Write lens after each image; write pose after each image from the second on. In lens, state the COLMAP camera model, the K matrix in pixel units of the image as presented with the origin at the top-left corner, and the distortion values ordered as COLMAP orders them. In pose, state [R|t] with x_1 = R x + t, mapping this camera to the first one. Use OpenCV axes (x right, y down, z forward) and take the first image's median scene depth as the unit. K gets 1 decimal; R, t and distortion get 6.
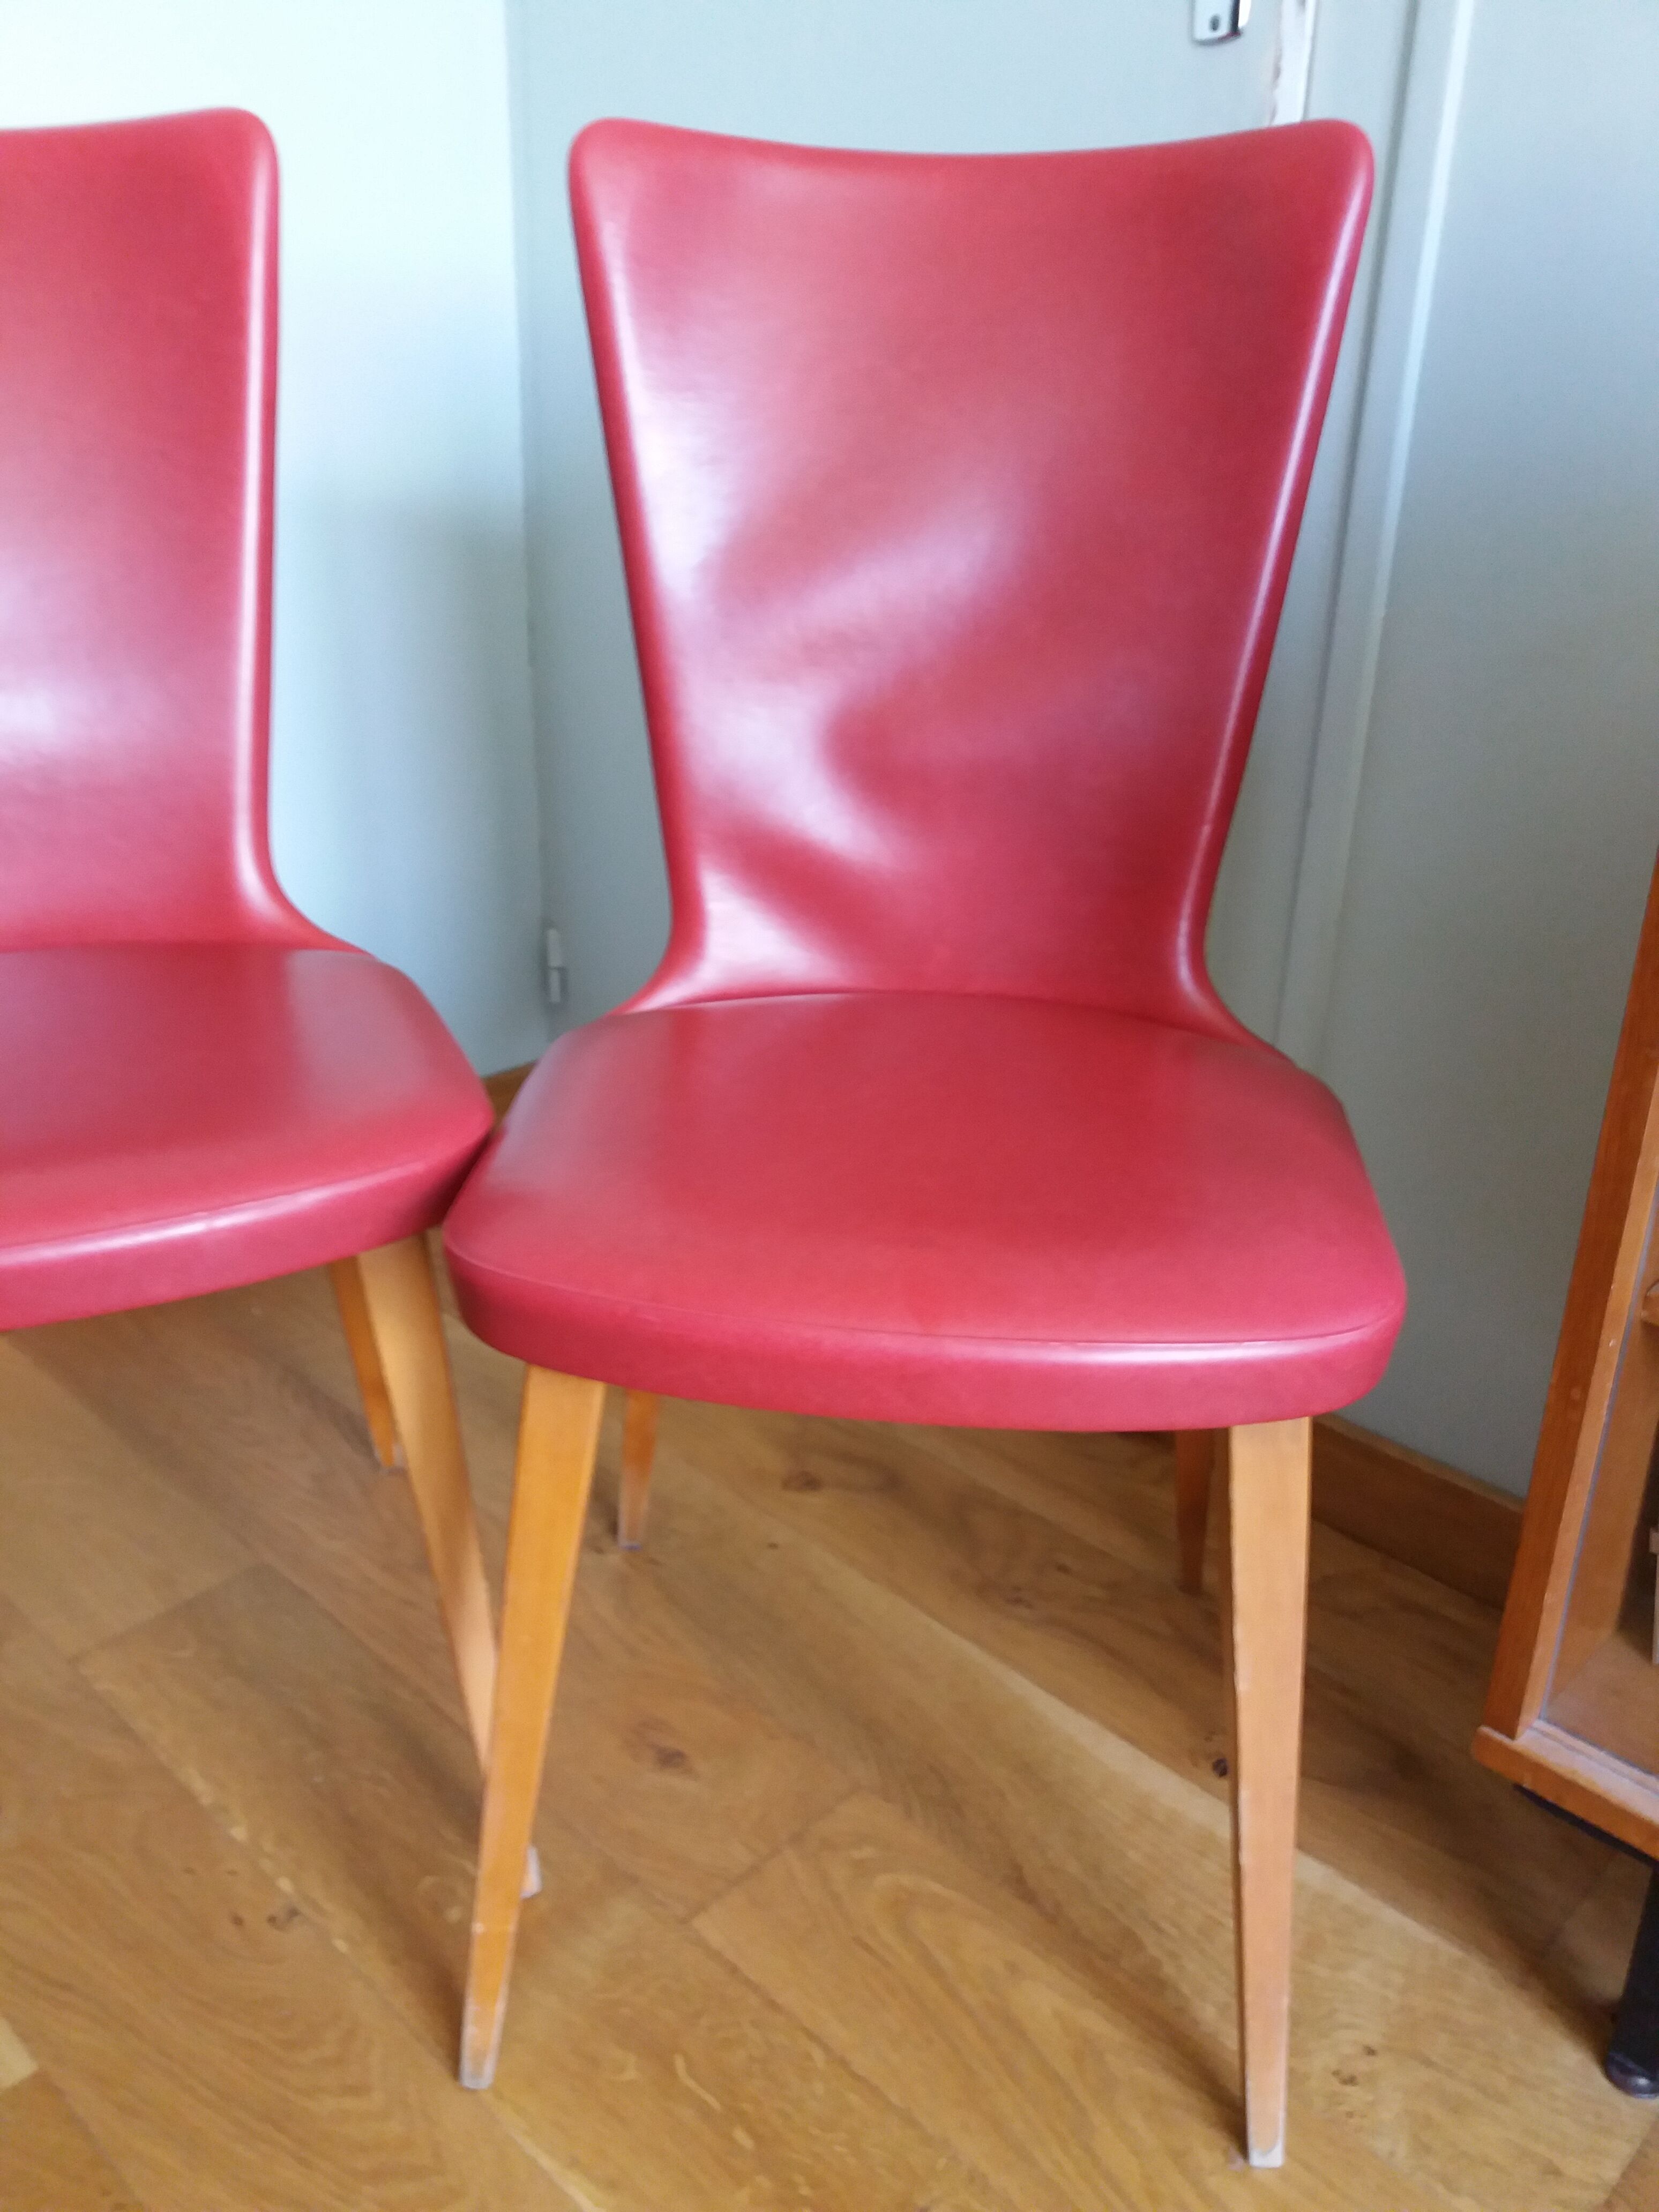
lens RADIAL K [[1780.7, 0, 823.7], [0, 1780.7, 1124.4], [0, 0, 1]] dist [0.040107, -0.056402]
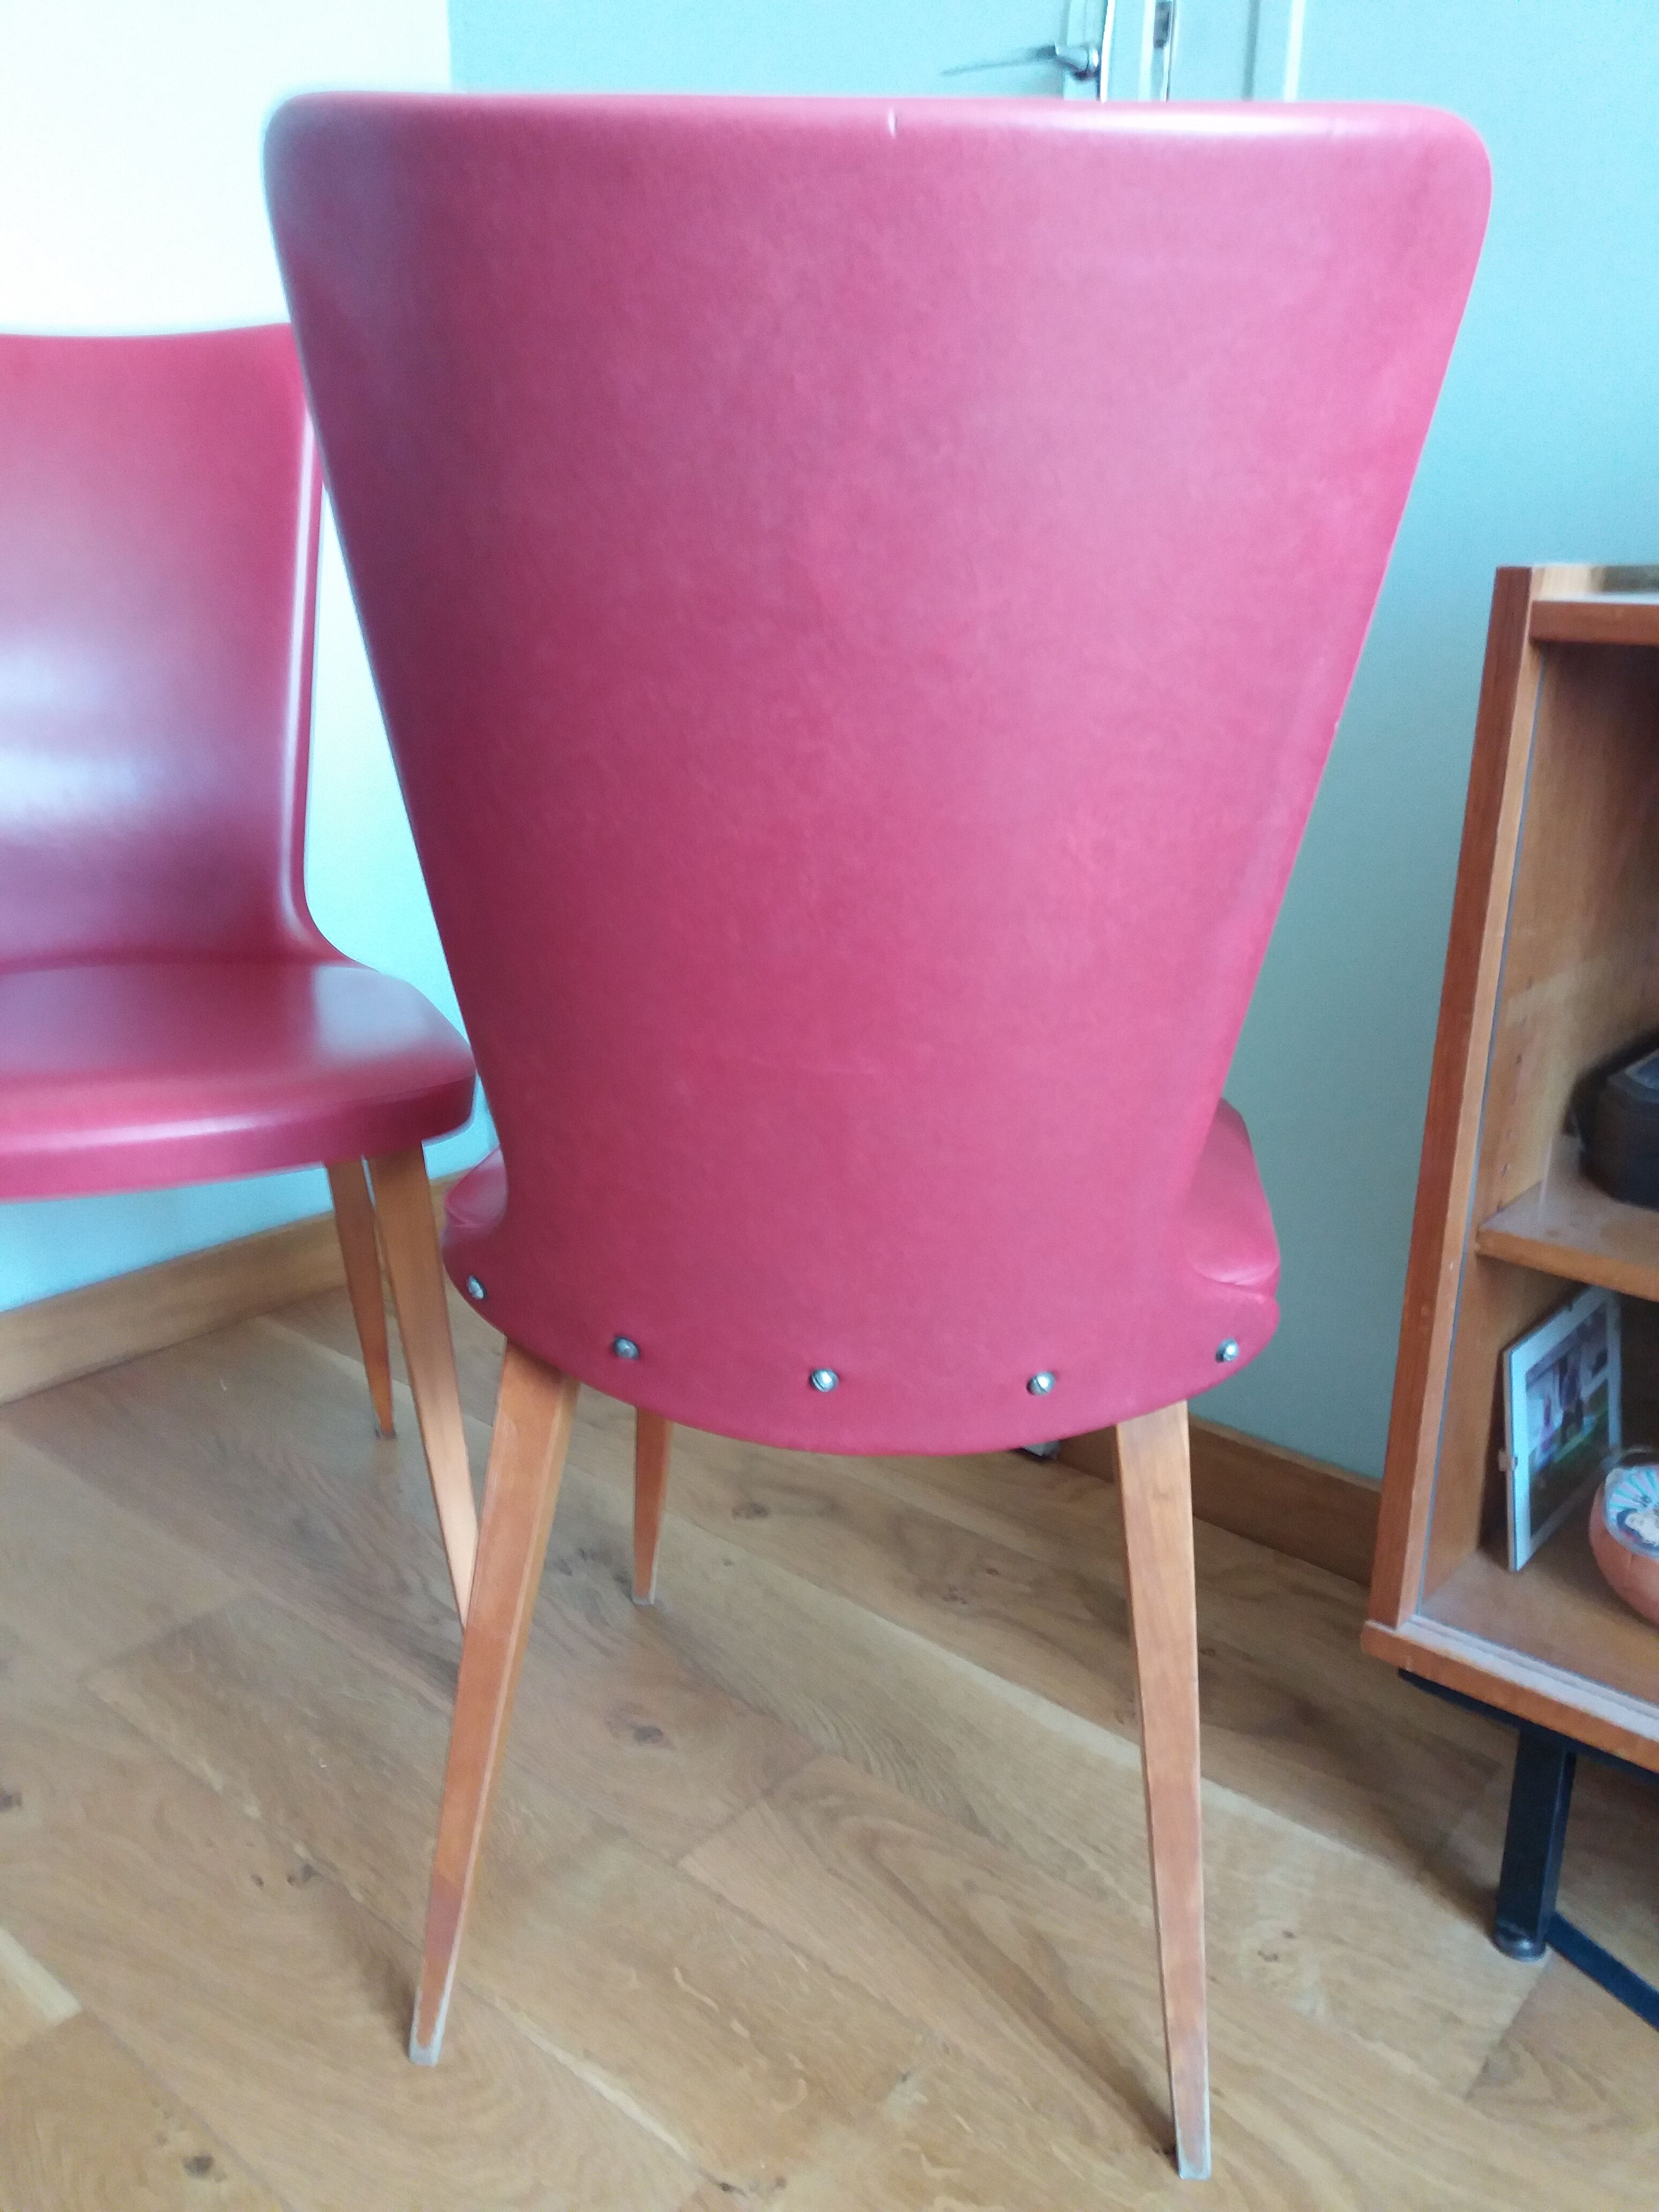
lens RADIAL K [[1780.7, 0, 822.1], [0, 1780.7, 1126.8], [0, 0, 1]] dist [0.040107, -0.056402]
pose [[0.997459, -0.021746, 0.067842, -0.049335], [0.028609, 0.994384, -0.101889, 0.108393], [-0.065245, 0.103571, 0.992480, -0.139941]]
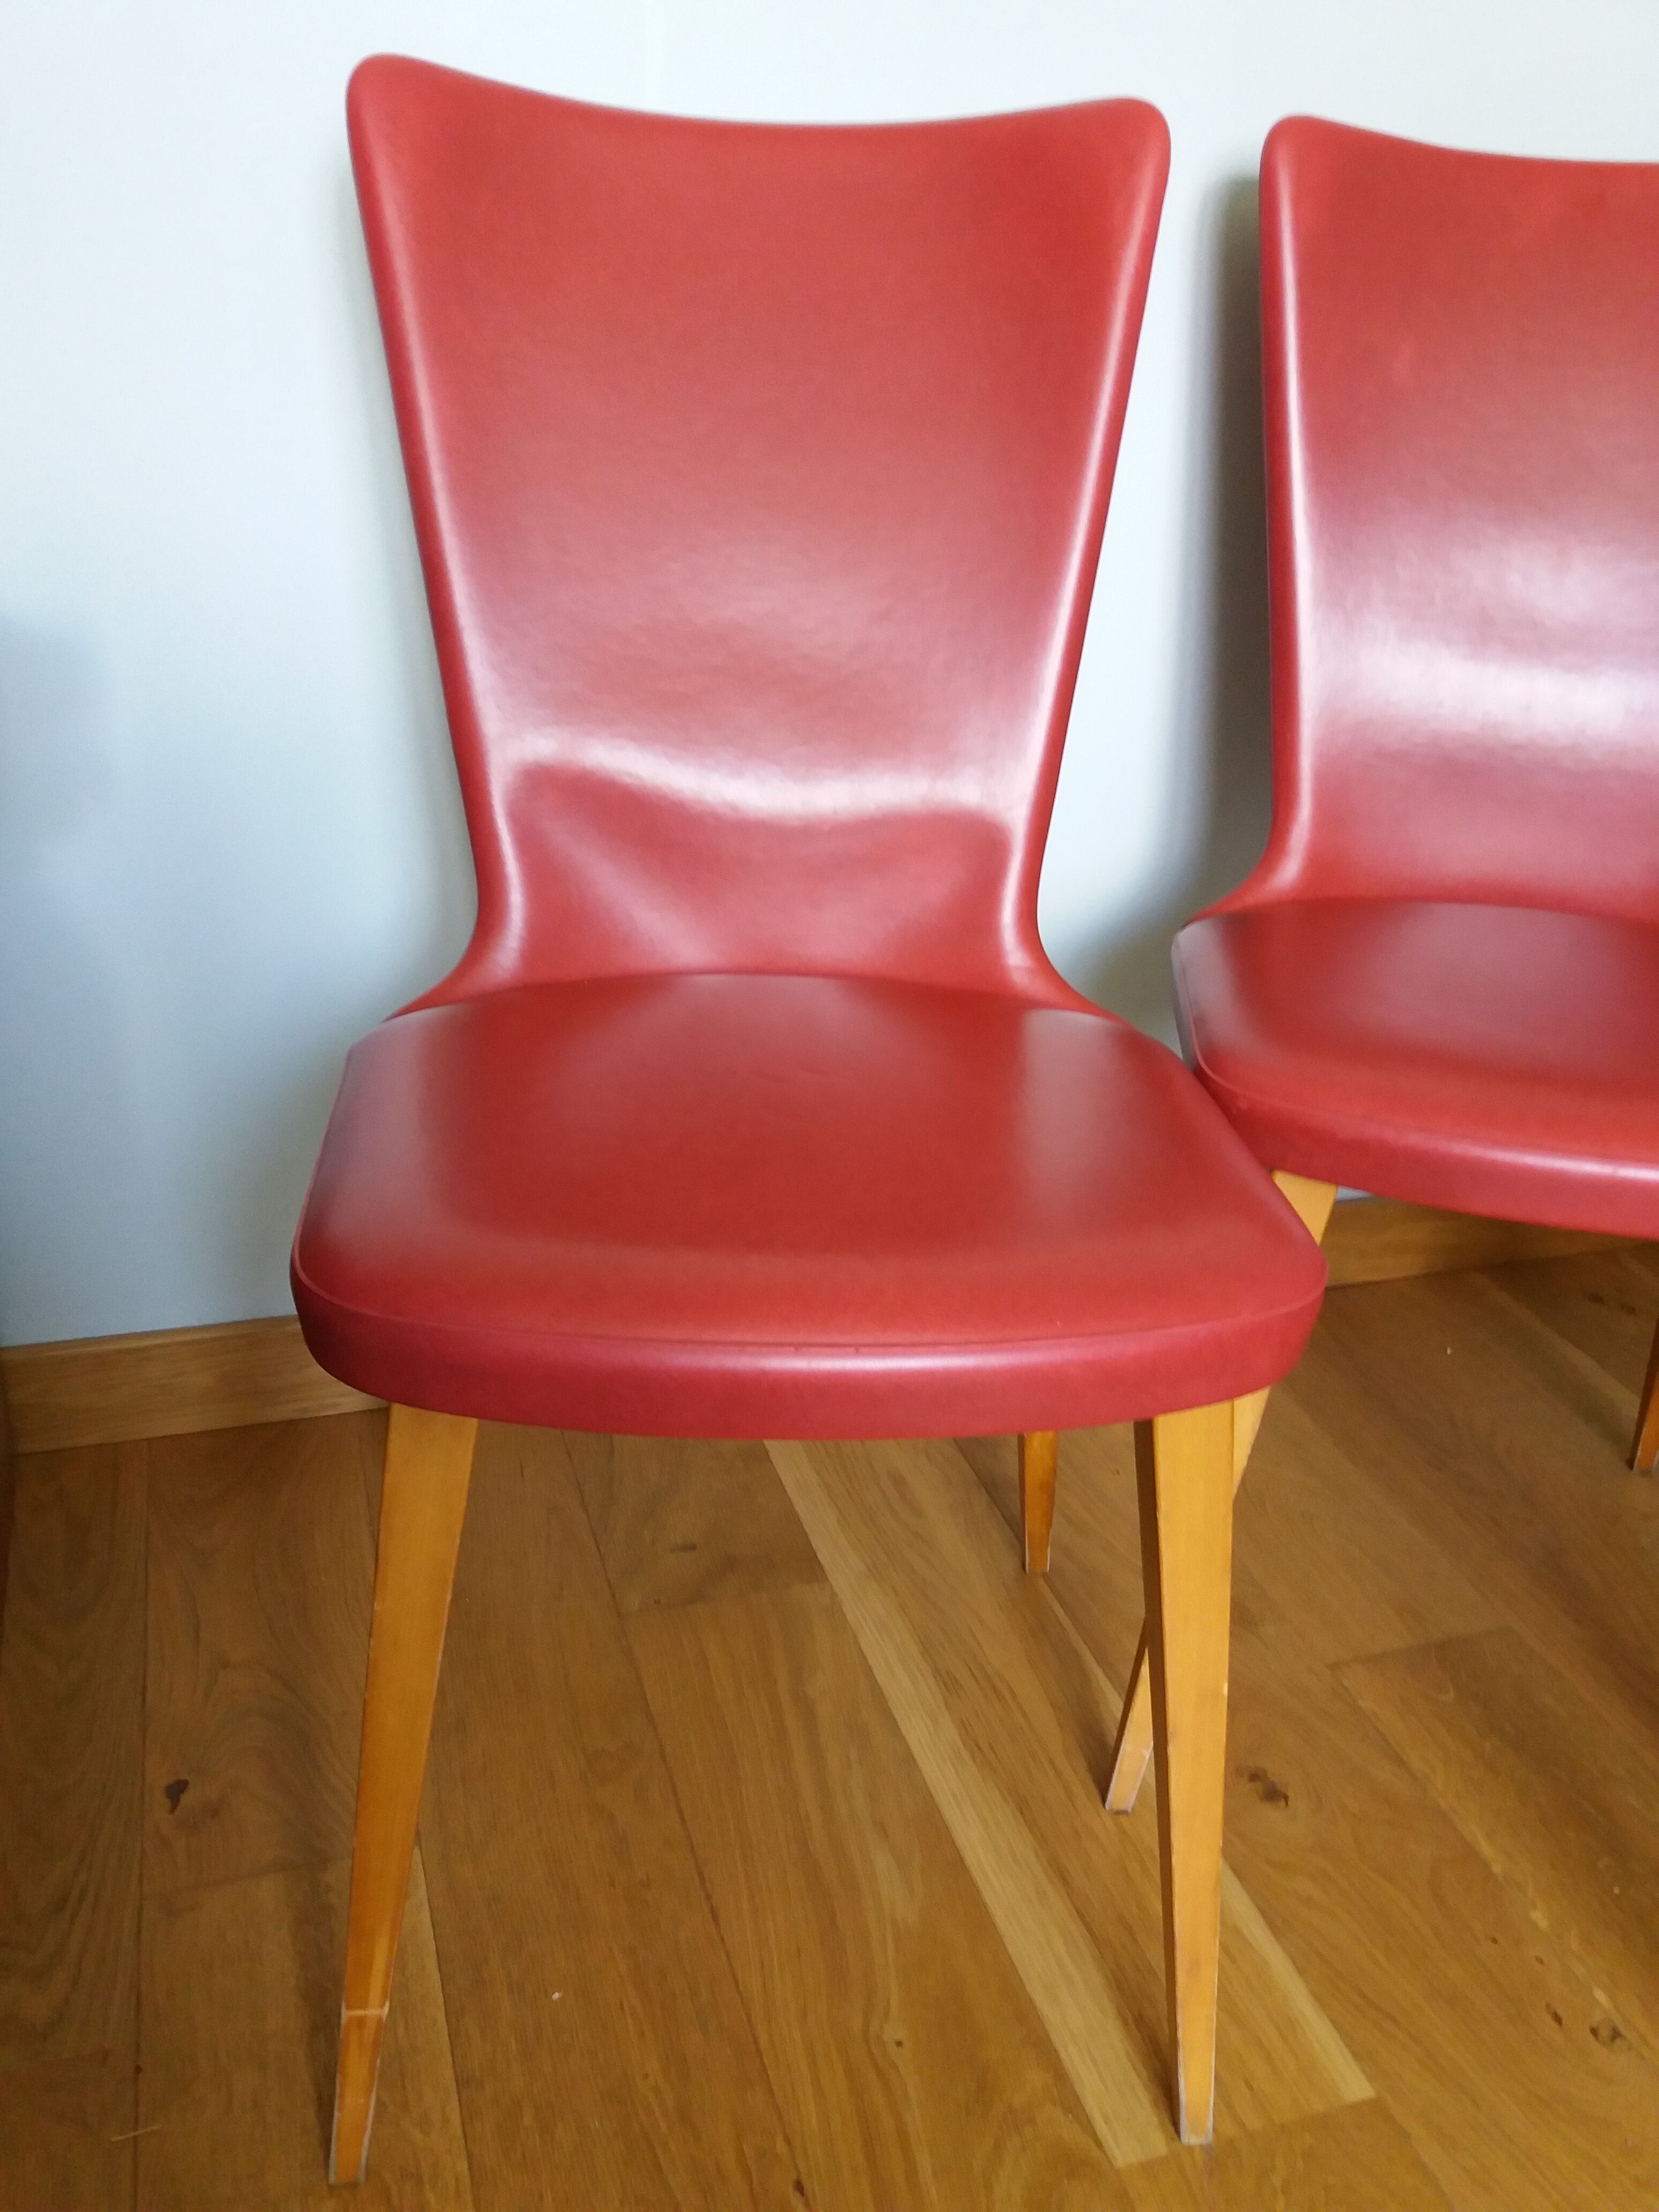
lens RADIAL K [[1780.7, 0, 853.0], [0, 1780.7, 1107.0], [0, 0, 1]] dist [0.040107, -0.056402]
pose [[0.887770, 0.215796, -0.406567, -0.364929], [-0.225744, 0.973891, 0.023990, 0.038055], [0.401129, 0.070482, 0.913306, -0.041287]]
